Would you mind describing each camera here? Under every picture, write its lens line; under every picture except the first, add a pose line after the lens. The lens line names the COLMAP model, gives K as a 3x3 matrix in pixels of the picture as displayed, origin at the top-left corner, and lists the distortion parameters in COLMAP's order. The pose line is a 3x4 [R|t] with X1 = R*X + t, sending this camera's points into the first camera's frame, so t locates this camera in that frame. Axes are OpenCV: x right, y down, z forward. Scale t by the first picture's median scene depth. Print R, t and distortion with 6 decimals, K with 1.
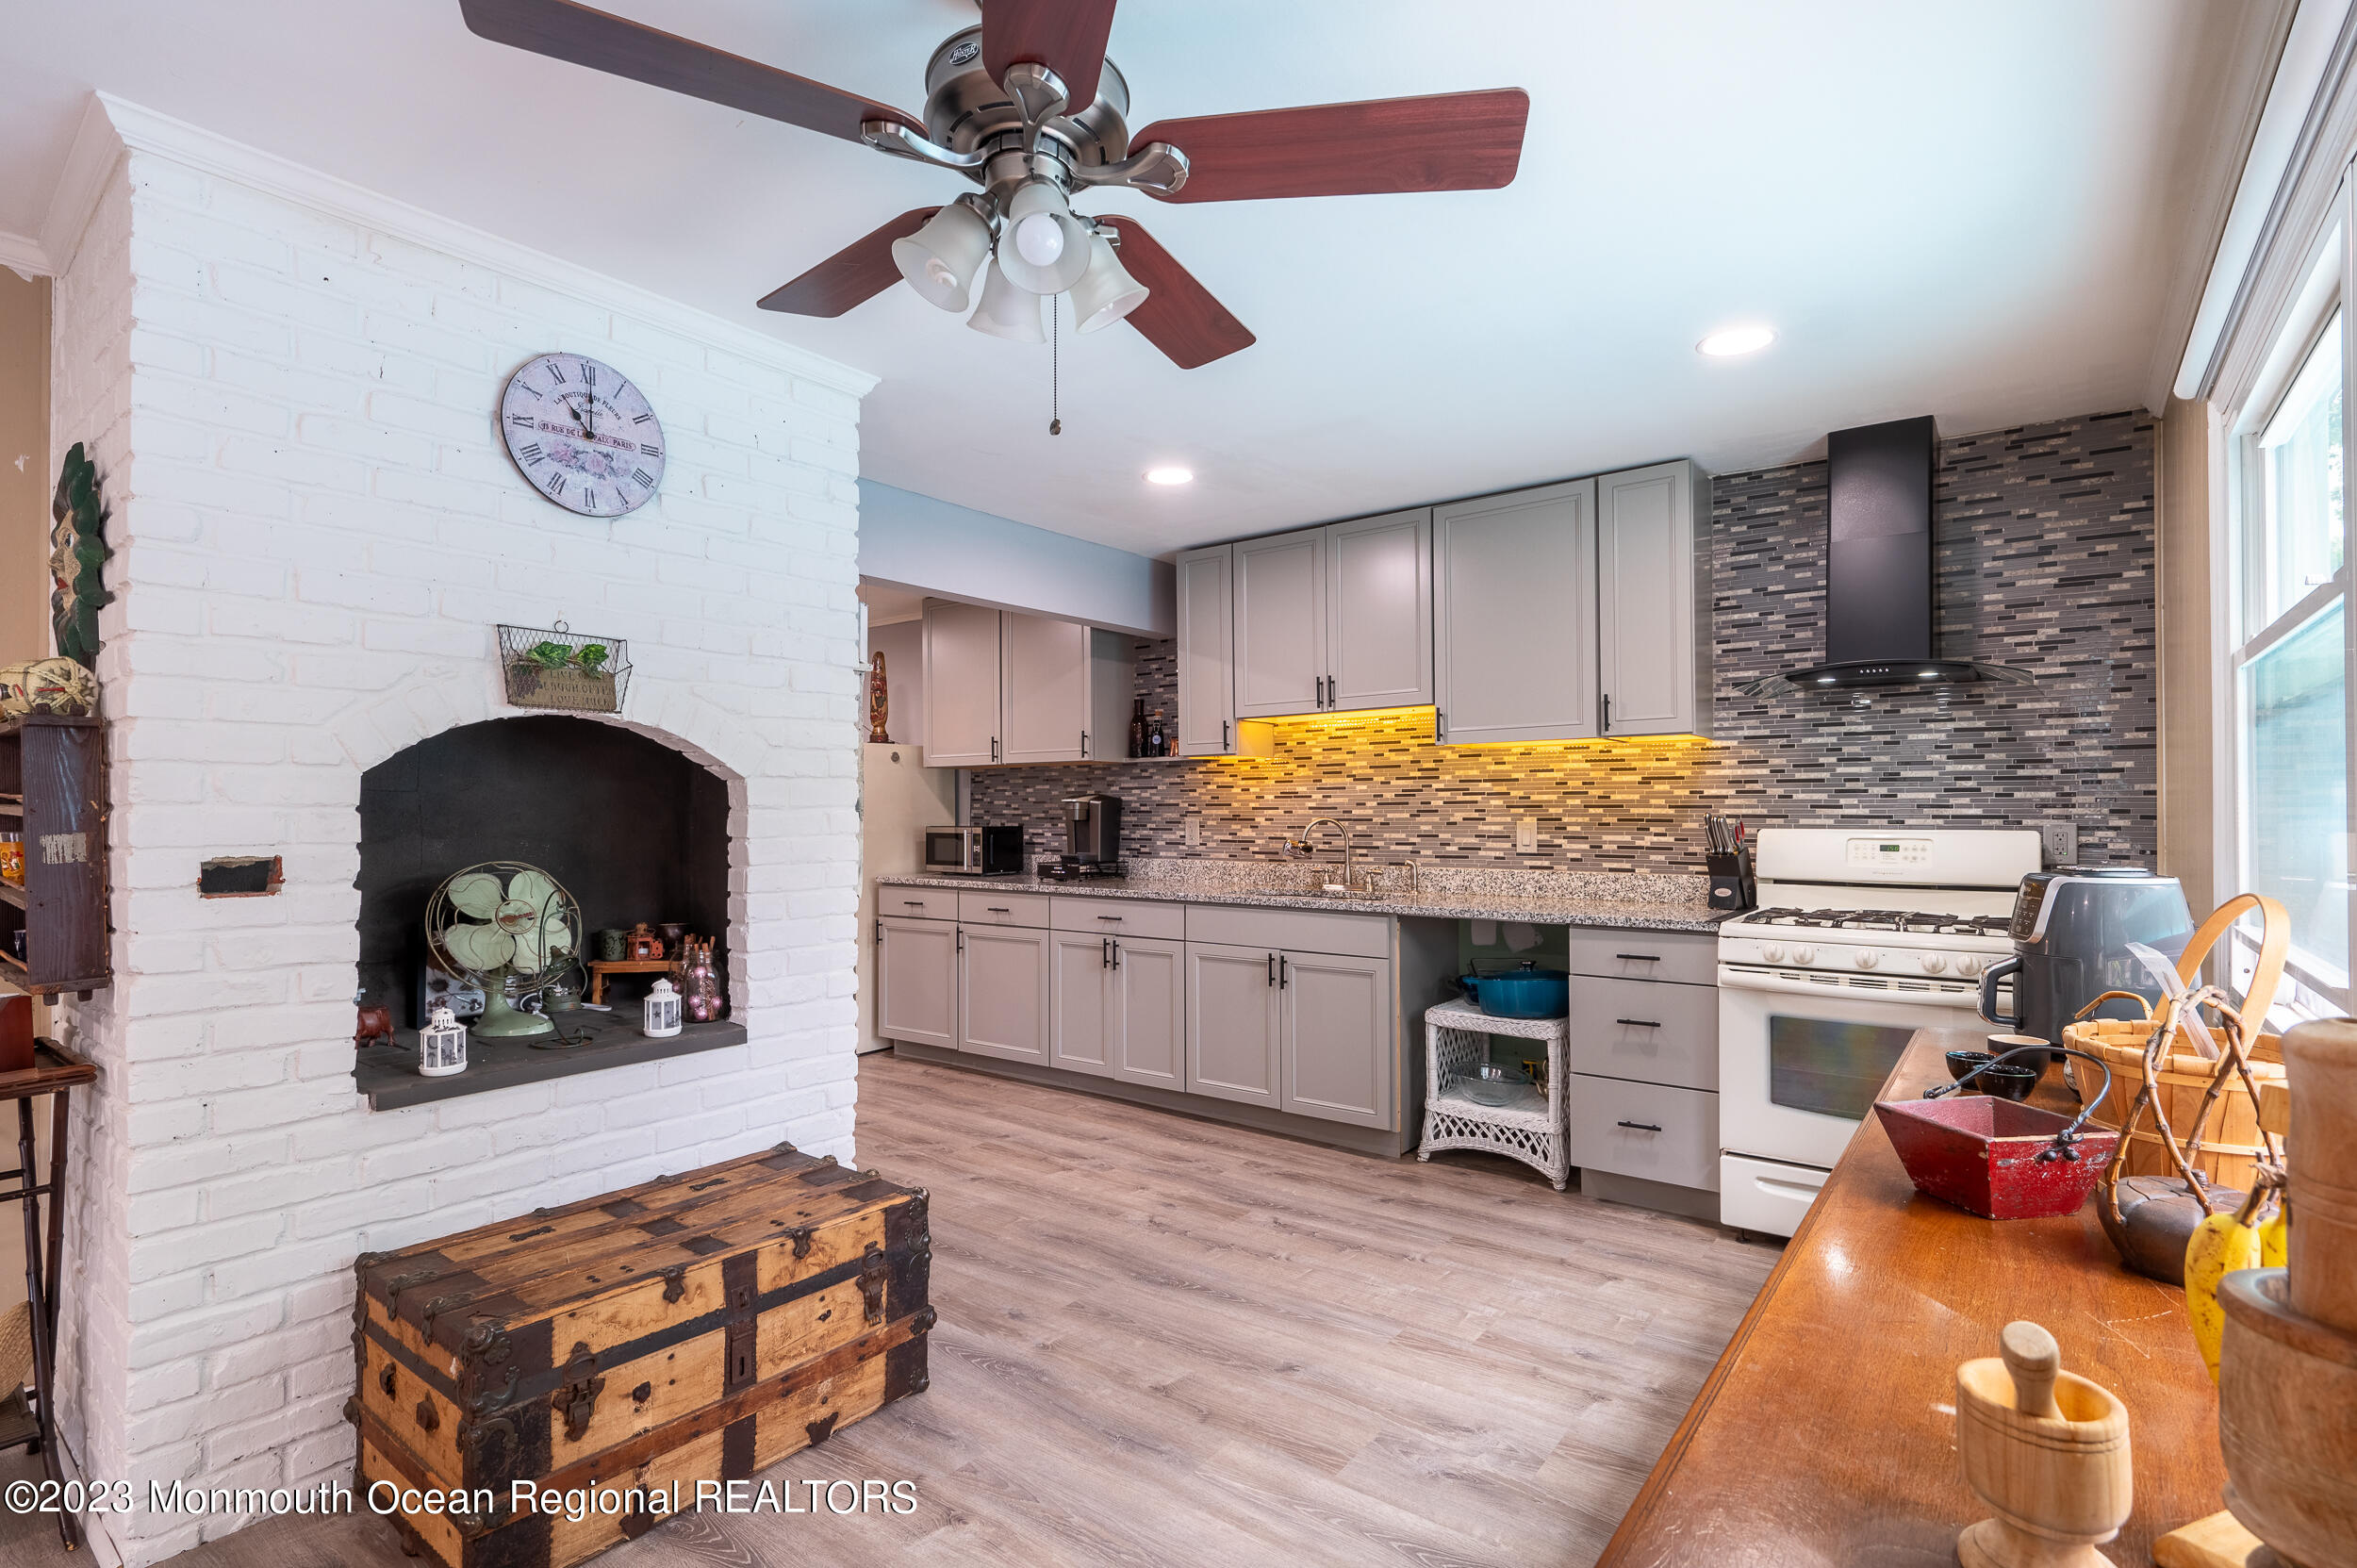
lens RADIAL K [[1106.8, 0, 1173.9], [0, 1106.8, 808.8], [0, 0, 1]] dist [0.002678, 0.000138]
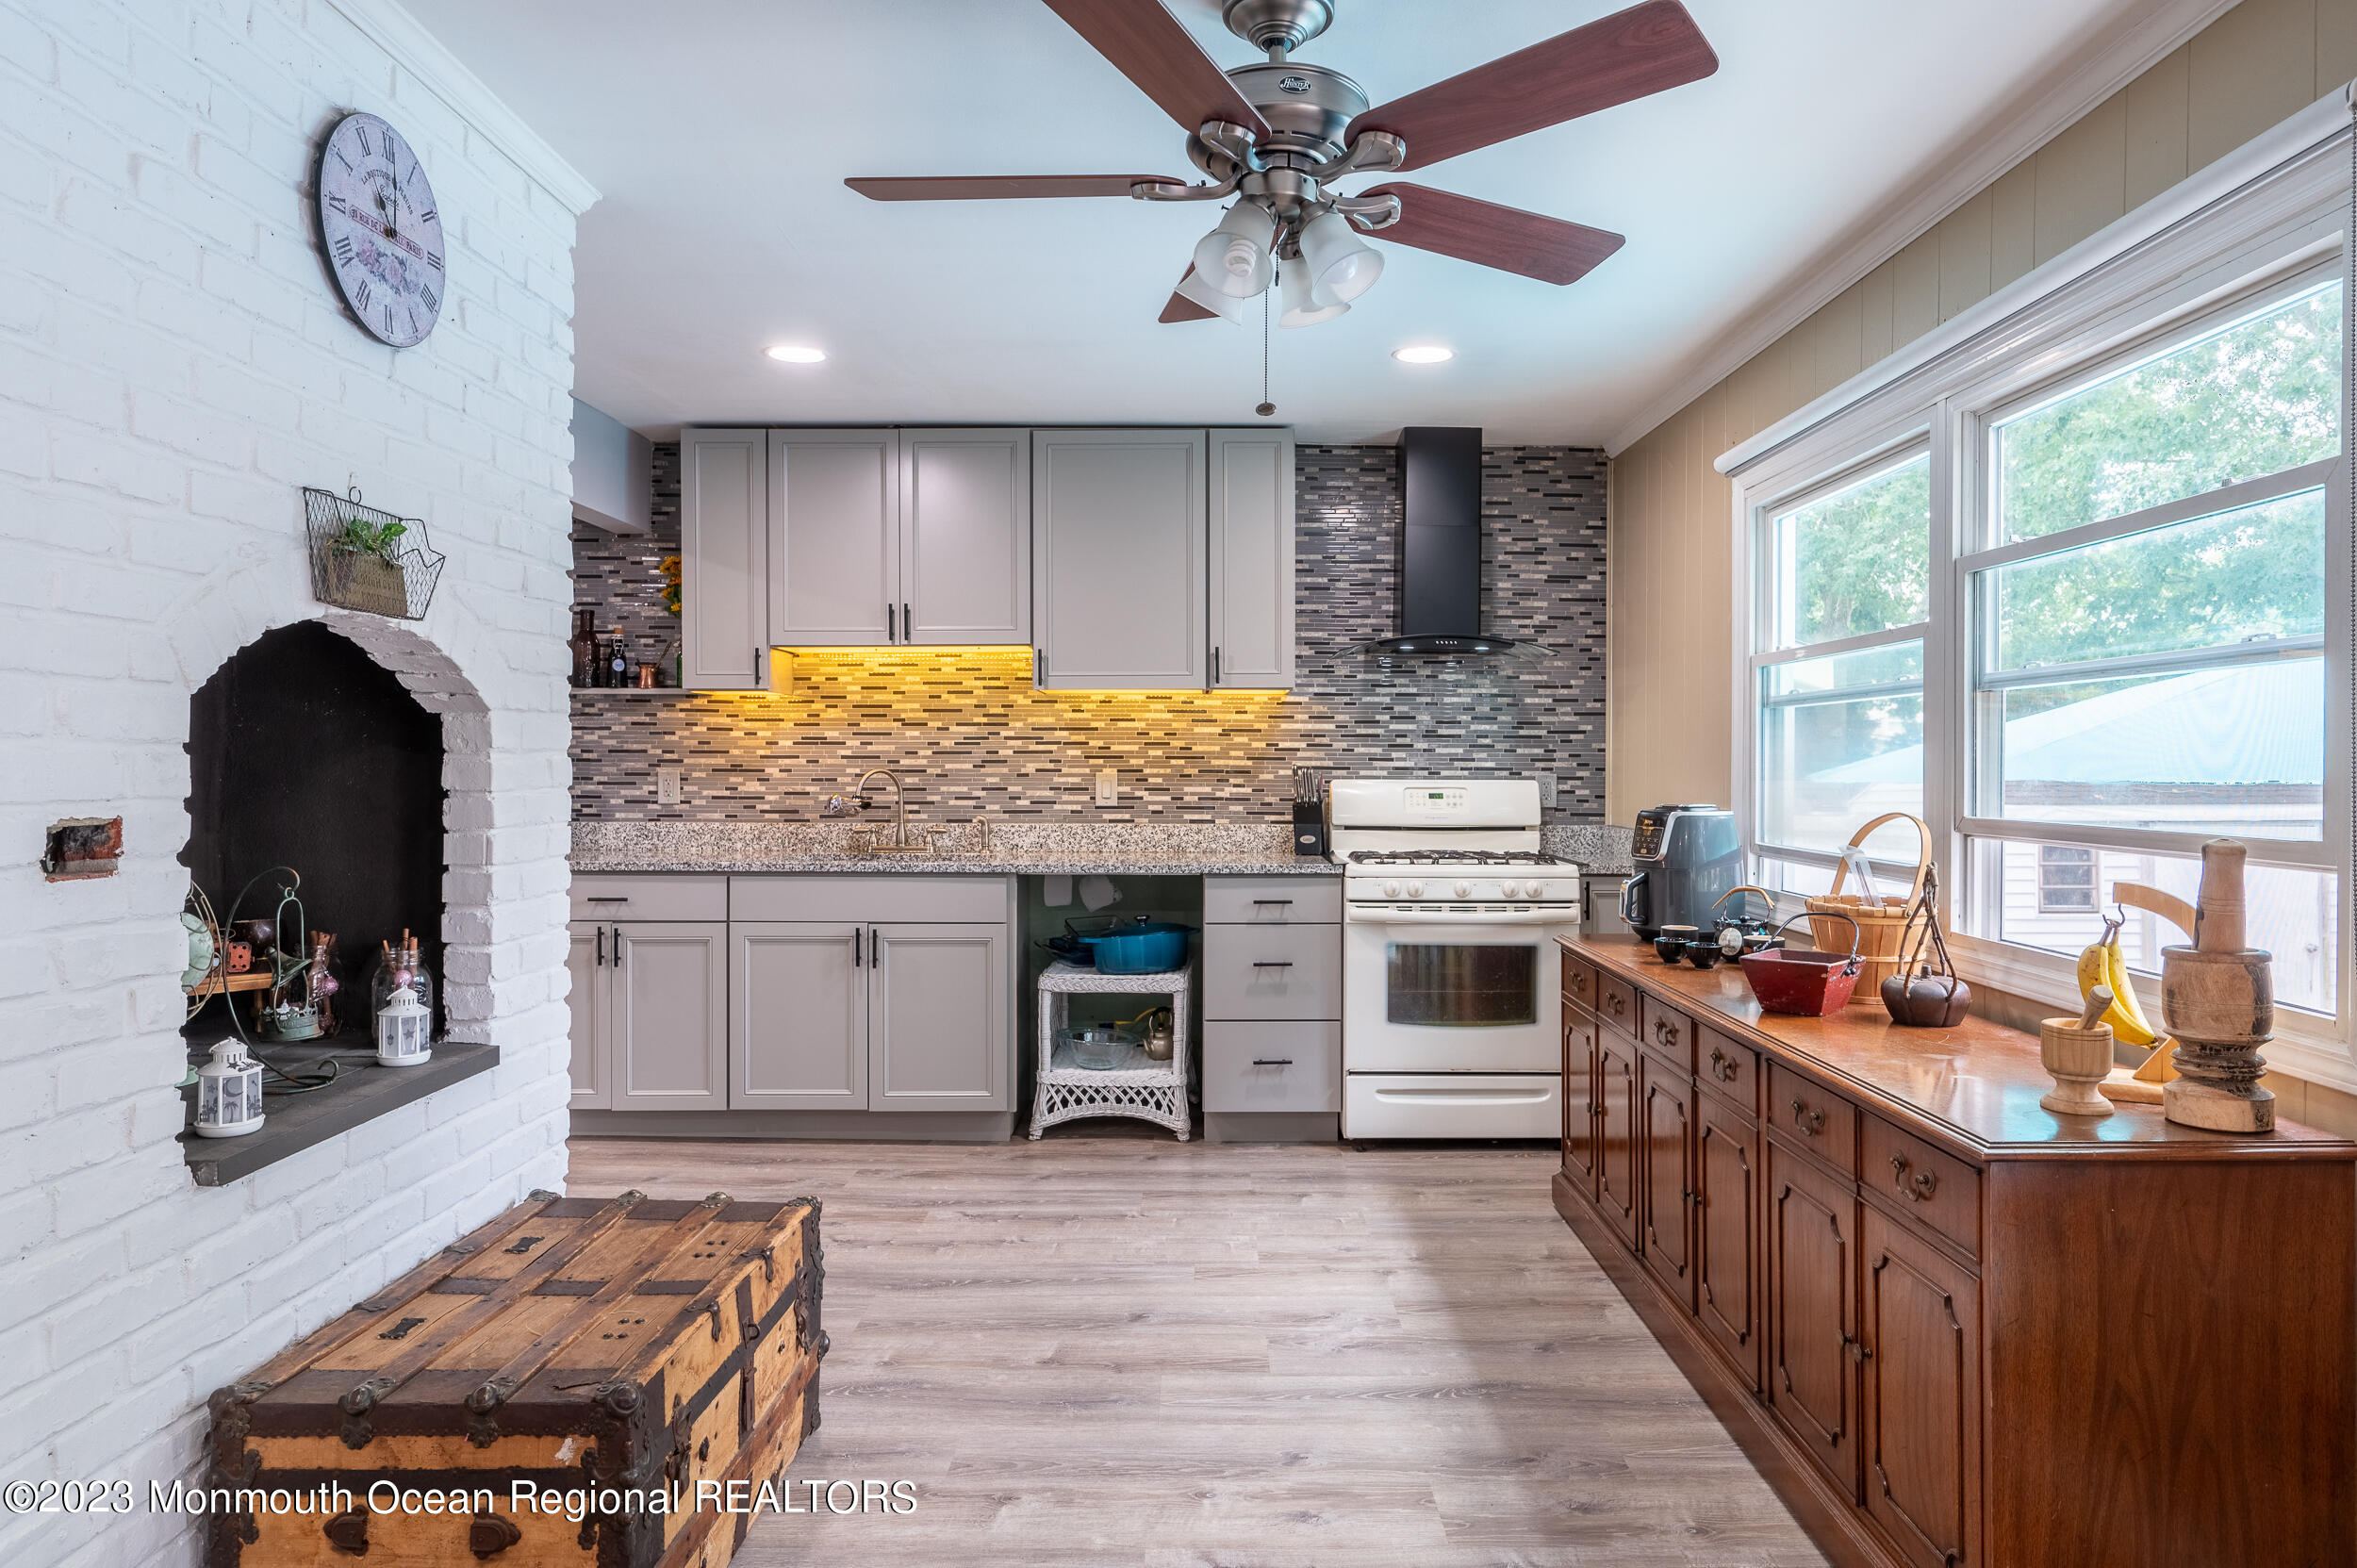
lens RADIAL K [[1450.9, 0, 1178.5], [0, 1450.9, 784.0], [0, 0, 1]] dist [-0.002784, -0.002088]
pose [[0.801997, -0.003195, 0.597319, -0.458708], [-0.006775, 0.999873, 0.014445, 0.003110], [-0.597289, -0.015631, 0.801874, -0.045541]]
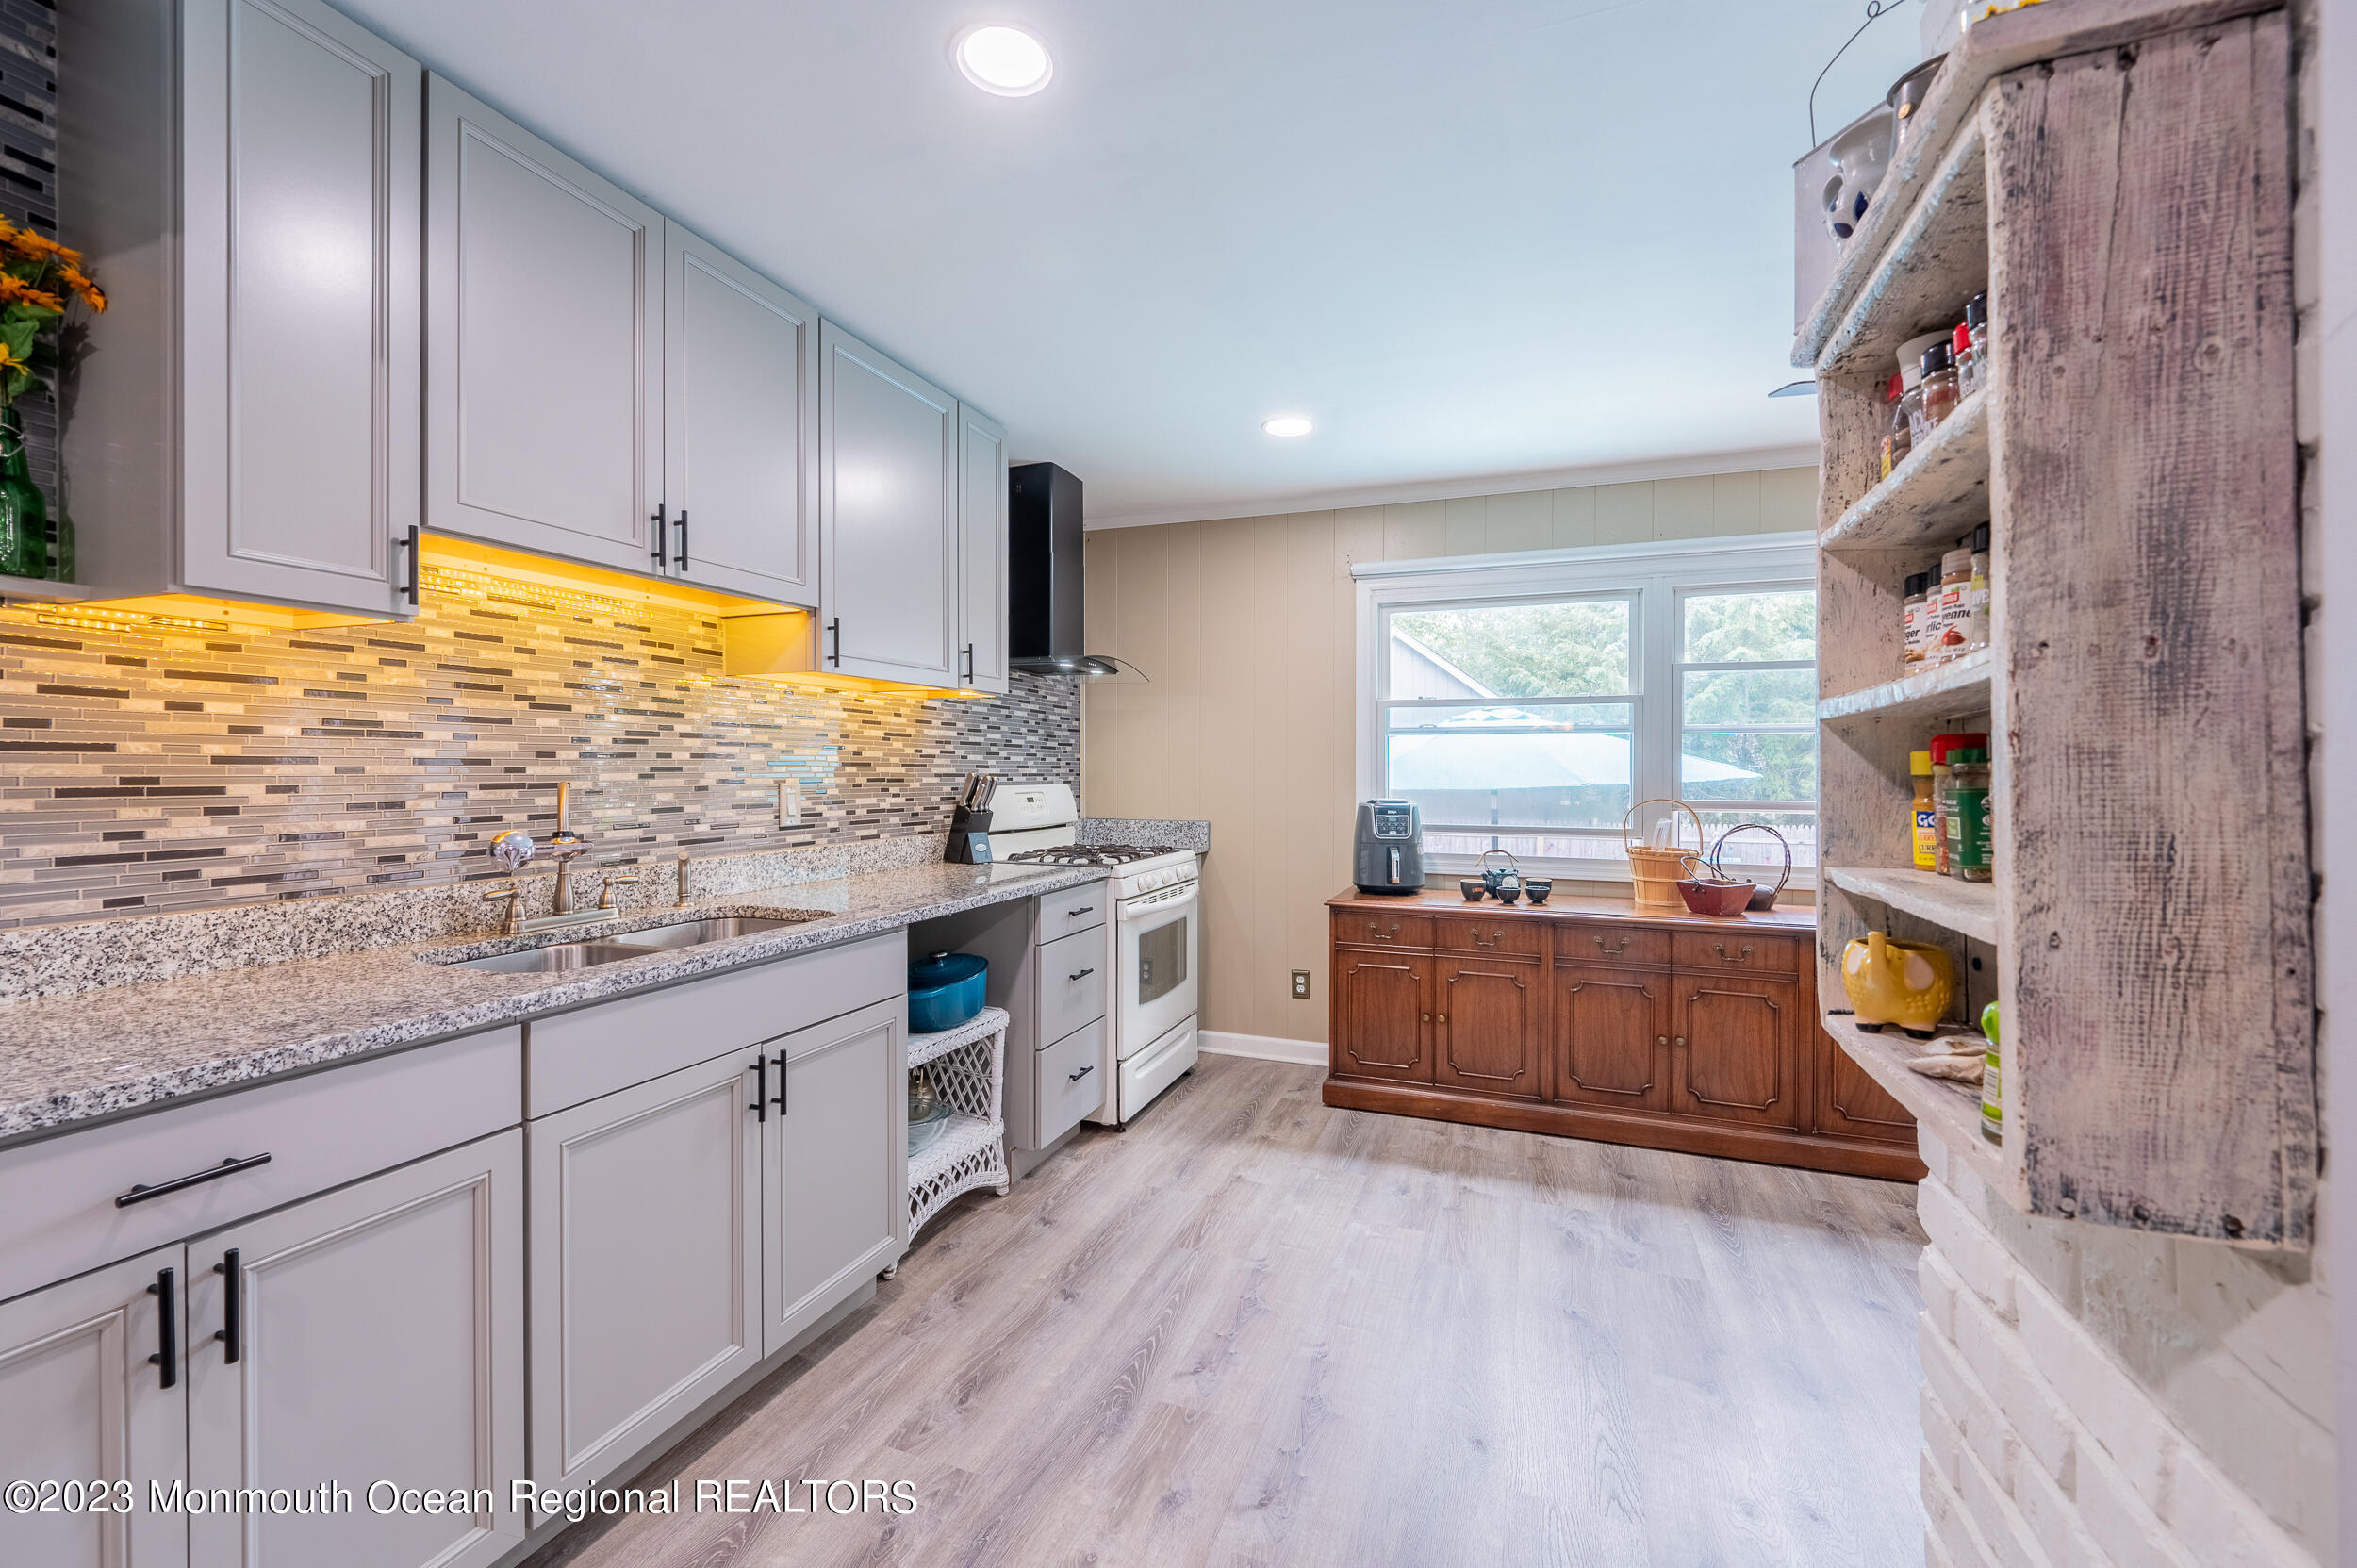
lens RADIAL K [[966.6, 0, 1159.2], [0, 966.6, 775.3], [0, 0, 1]] dist [0.000443, -0.000131]
pose [[-0.274264, -0.002739, 0.961651, -0.456183], [-0.002659, 0.999994, 0.002090, 0.004755], [-0.961651, -0.001984, -0.274270, 1.143739]]
